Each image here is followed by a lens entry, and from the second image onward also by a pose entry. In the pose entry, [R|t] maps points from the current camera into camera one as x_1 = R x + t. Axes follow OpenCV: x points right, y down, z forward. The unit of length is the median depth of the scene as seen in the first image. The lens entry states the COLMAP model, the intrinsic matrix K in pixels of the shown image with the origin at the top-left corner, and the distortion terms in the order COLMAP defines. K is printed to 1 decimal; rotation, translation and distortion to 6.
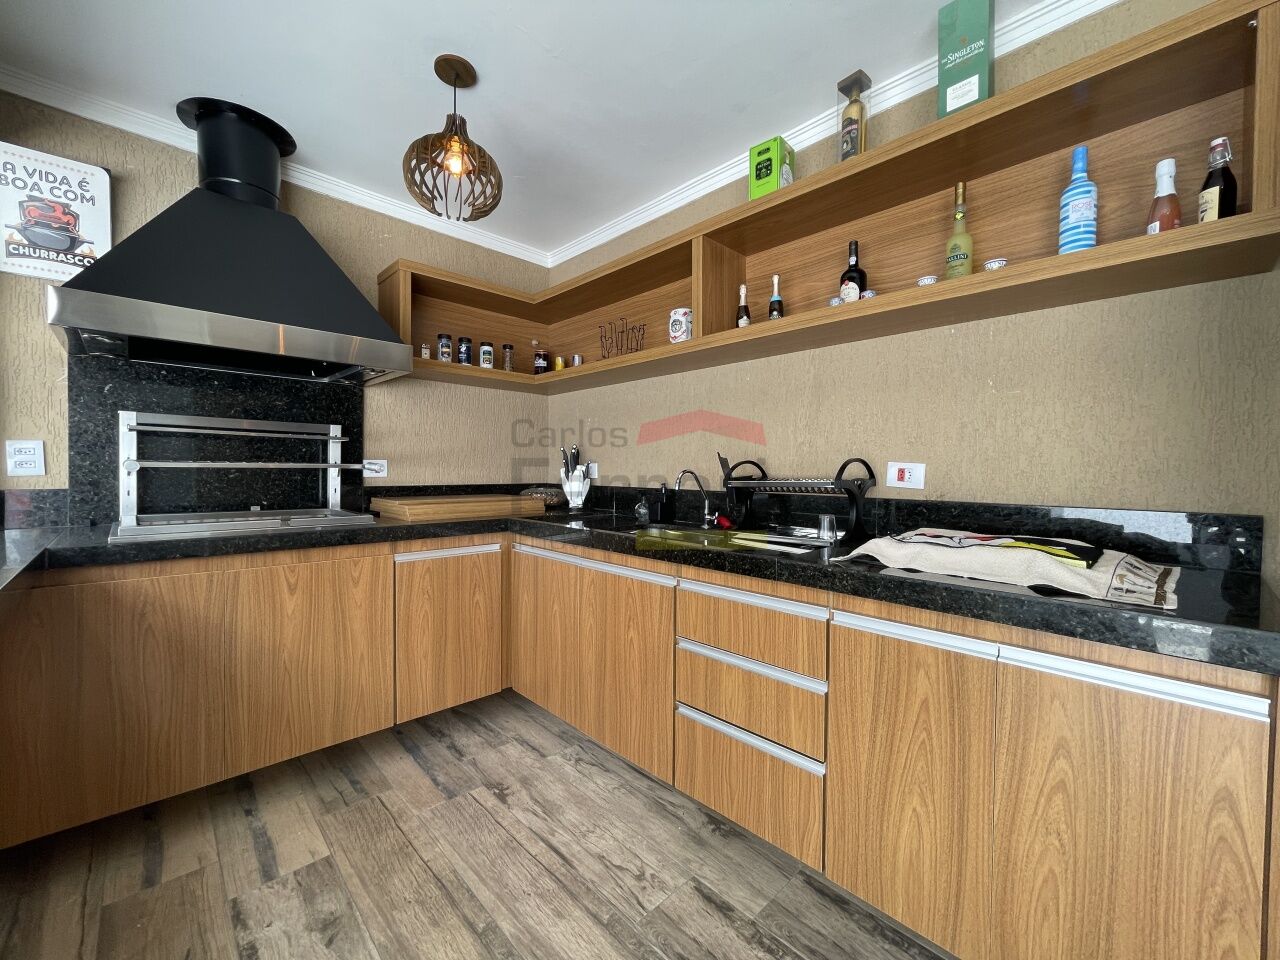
lens RADIAL K [[517.9, 0, 640.0], [0, 517.9, 480.0], [0, 0, 1]] dist [-0.002777, 0.000136]
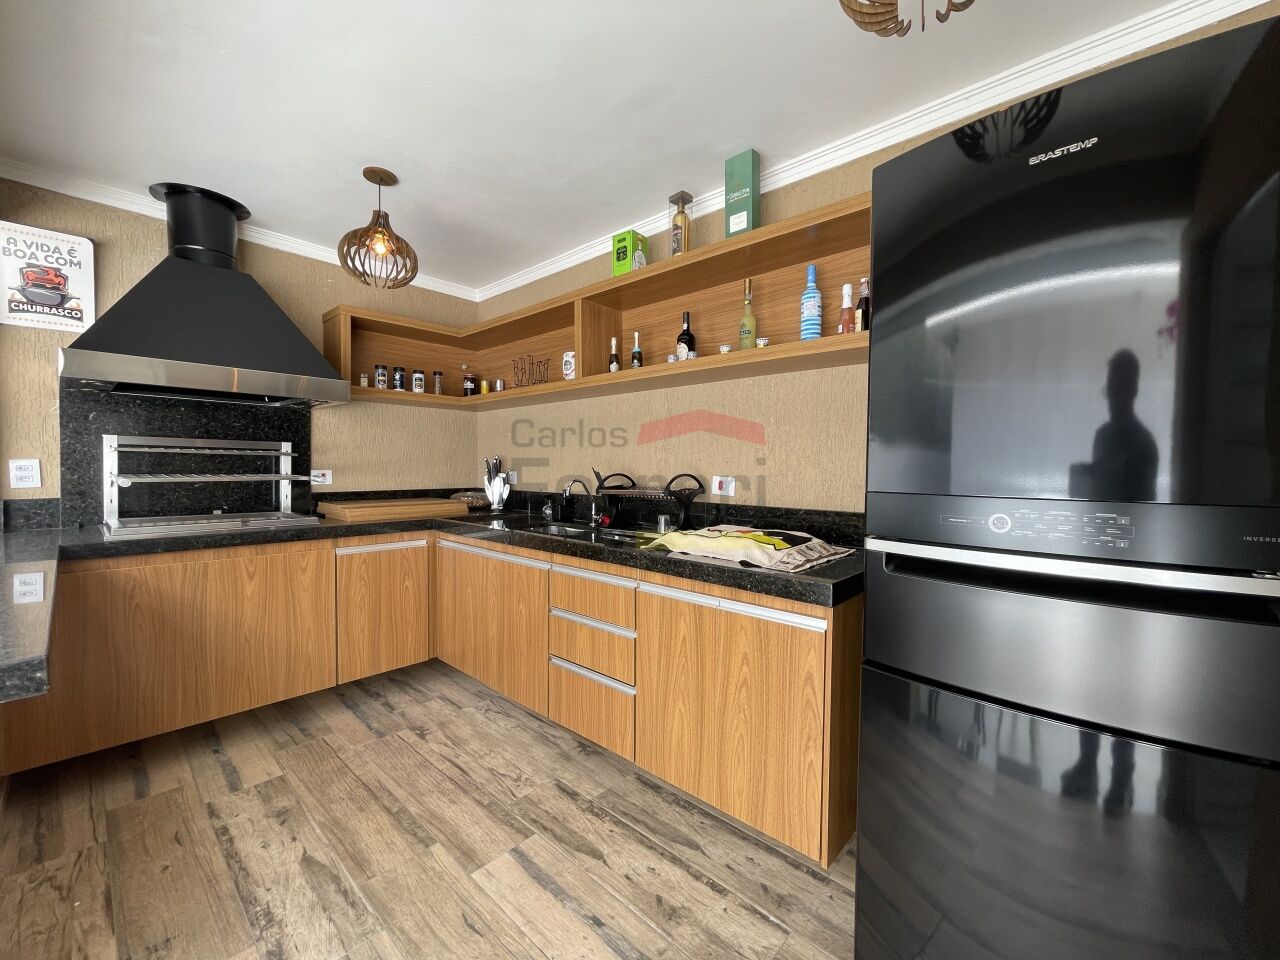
lens RADIAL K [[522.7, 0, 640.0], [0, 522.7, 480.0], [0, 0, 1]] dist [0.001089, 0.000379]
pose [[0.998164, -0.001602, 0.060553, 0.204114], [0.001180, 0.999975, 0.007006, -0.033251], [-0.060563, -0.006921, 0.998140, -0.339496]]
